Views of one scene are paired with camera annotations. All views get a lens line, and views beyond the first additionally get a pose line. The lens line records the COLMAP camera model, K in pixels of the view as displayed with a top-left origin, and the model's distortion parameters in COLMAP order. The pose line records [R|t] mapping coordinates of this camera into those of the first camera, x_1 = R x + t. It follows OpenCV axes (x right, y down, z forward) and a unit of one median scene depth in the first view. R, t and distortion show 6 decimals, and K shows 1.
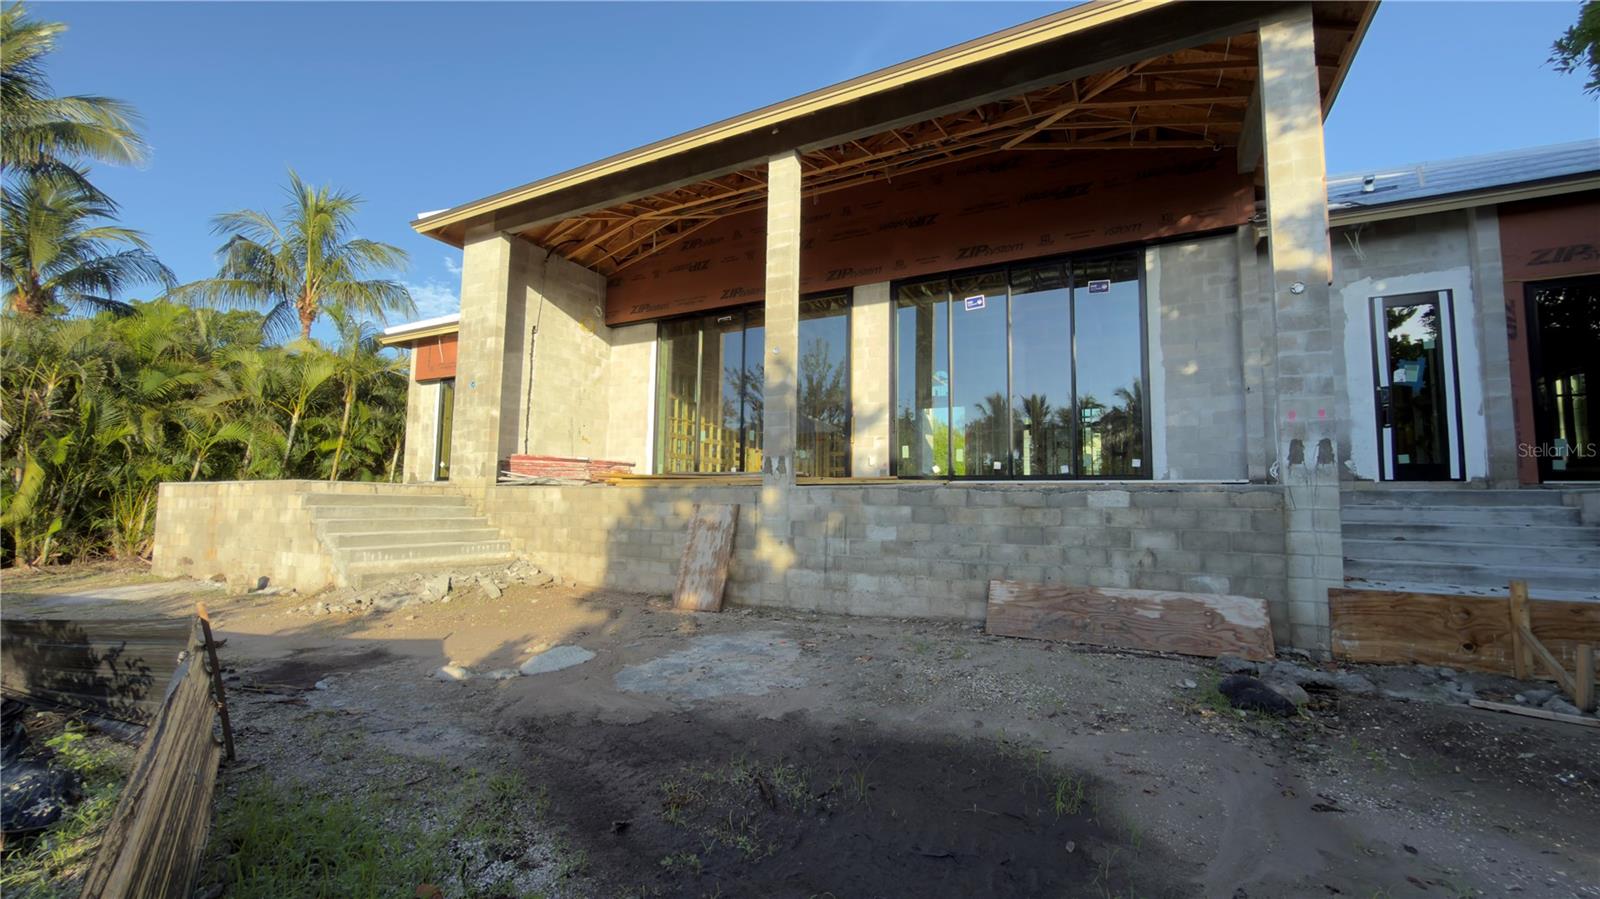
lens RADIAL K [[635.8, 0, 799.5], [0, 635.8, 449.0], [0, 0, 1]] dist [0.001183, -0.000686]
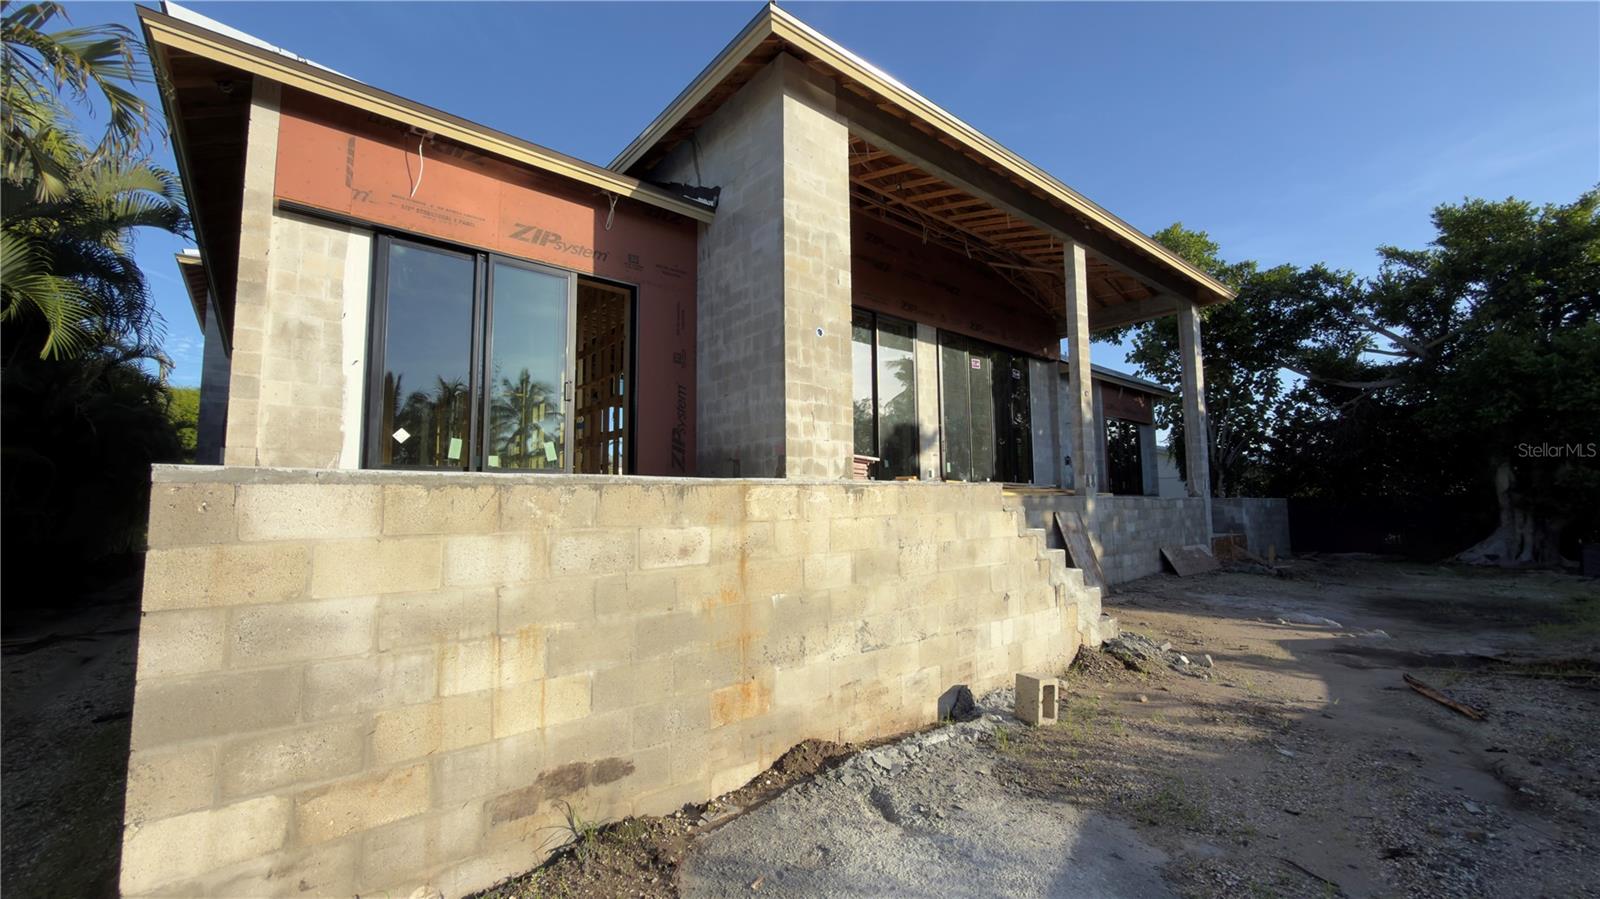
lens RADIAL K [[635.8, 0, 786.8], [0, 635.8, 445.7], [0, 0, 1]] dist [0.001183, -0.000686]
pose [[0.395725, 0.073075, 0.915457, -1.465626], [-0.068769, 0.996388, -0.049809, 0.060708], [-0.915790, -0.043245, 0.399322, 1.026777]]
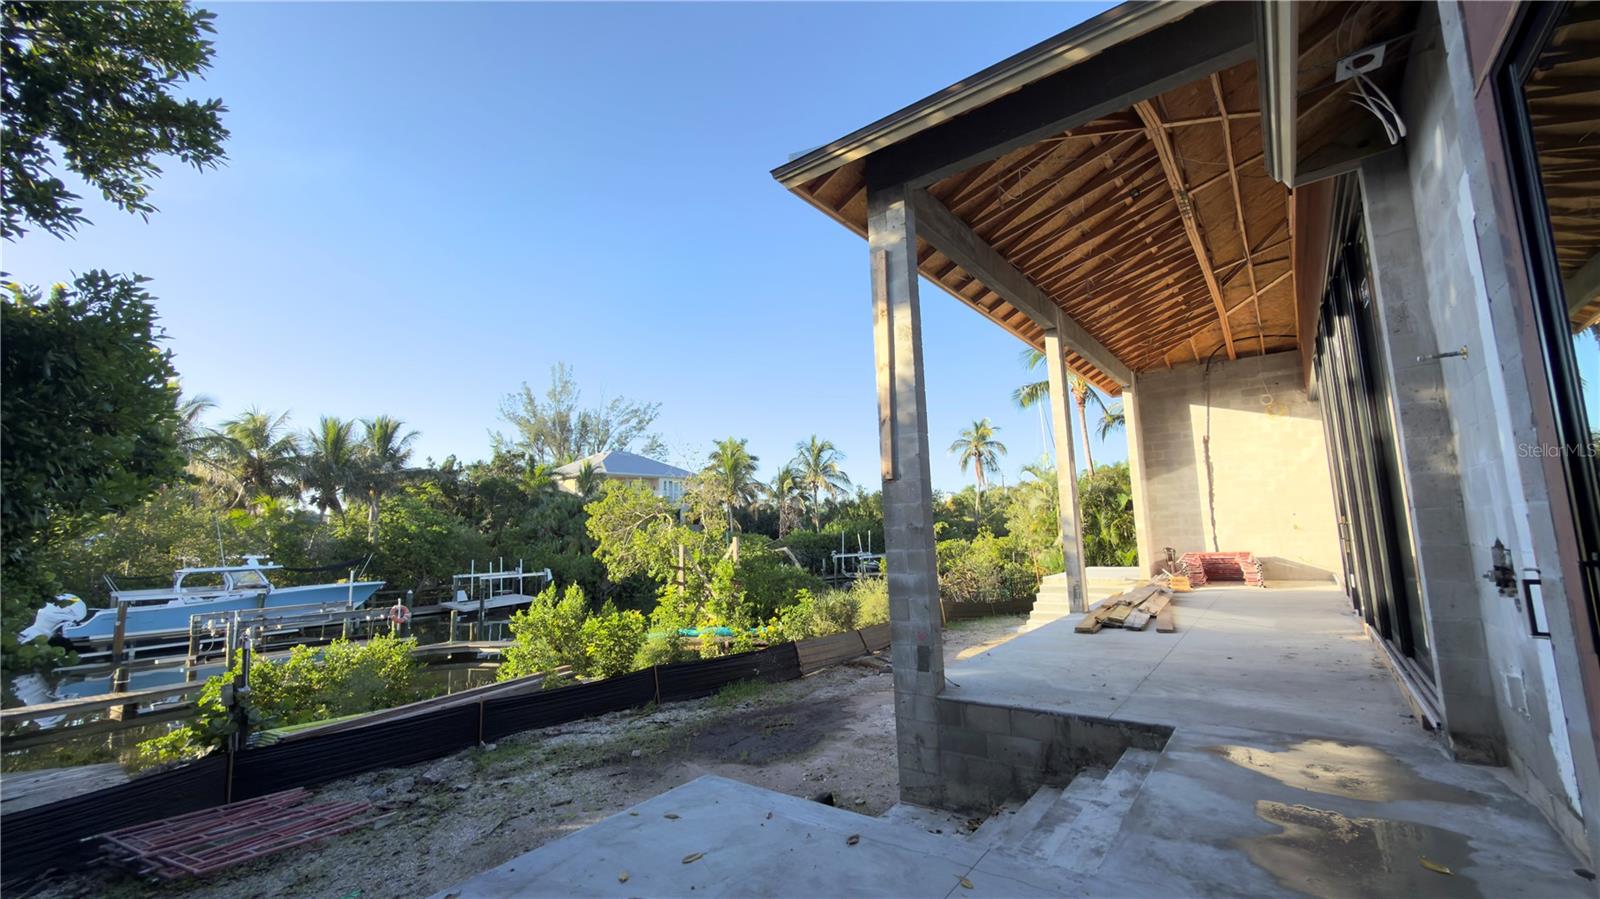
lens RADIAL K [[635.8, 0, 794.8], [0, 635.8, 453.3], [0, 0, 1]] dist [0.001183, -0.000686]
pose [[-0.179695, -0.129928, -0.975104, 1.234303], [0.119766, 0.980976, -0.152781, -0.112074], [0.976405, -0.144239, -0.160715, 0.700949]]
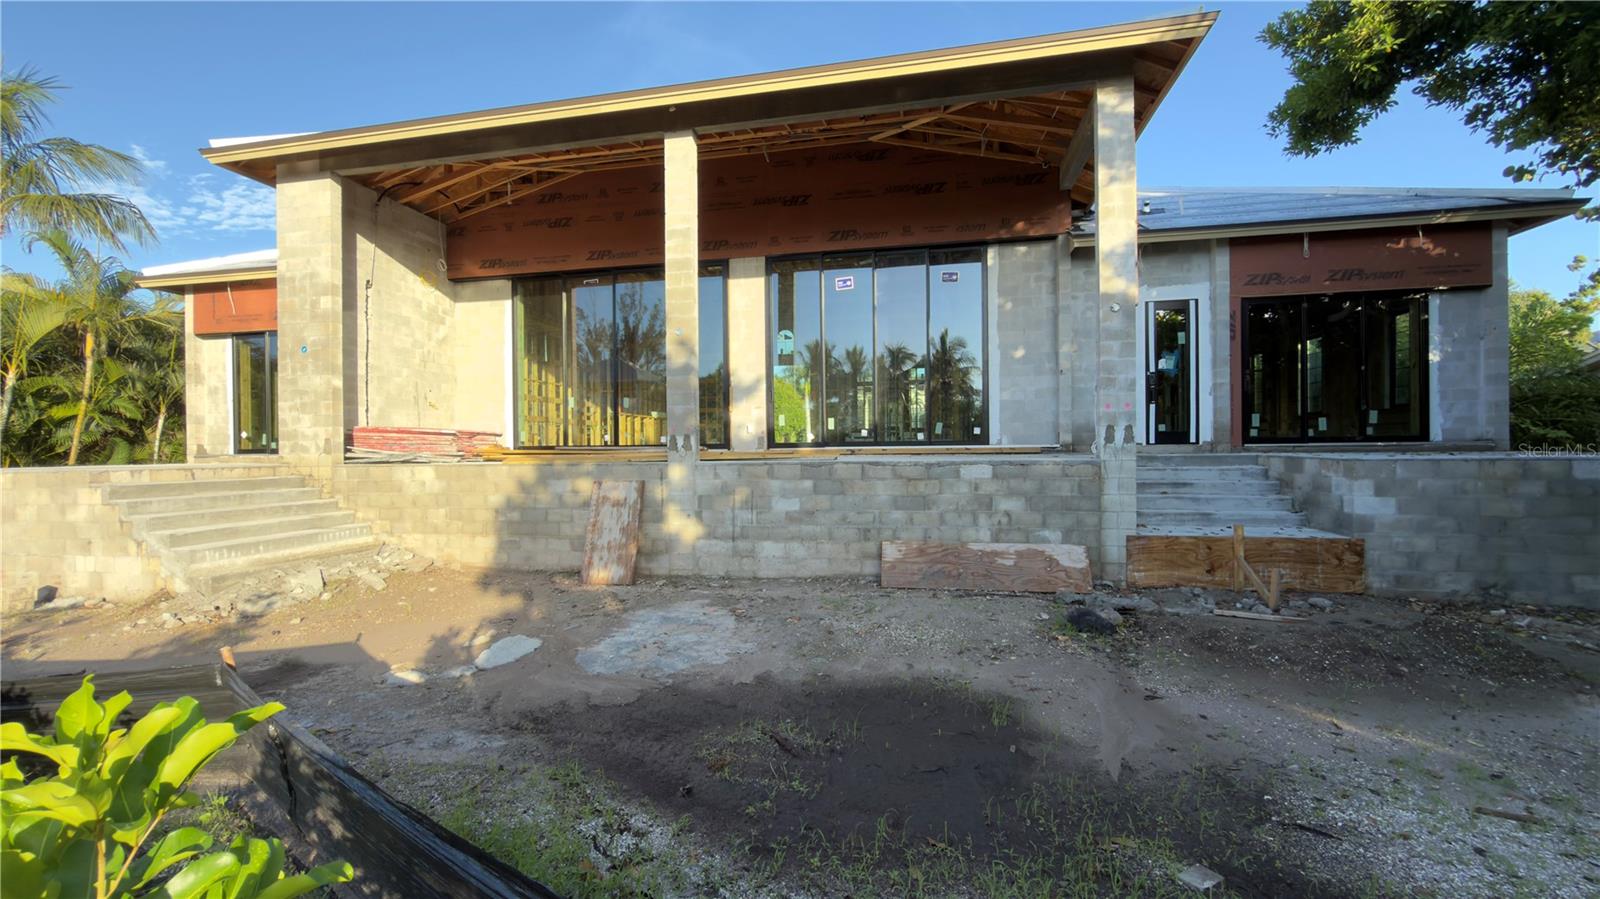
lens RADIAL K [[635.8, 0, 797.9], [0, 635.8, 447.4], [0, 0, 1]] dist [0.001183, -0.000686]
pose [[0.960657, -0.024623, 0.276643, -0.138881], [0.000536, 0.996225, 0.086809, -0.056550], [-0.277736, -0.083246, 0.957044, -0.056610]]
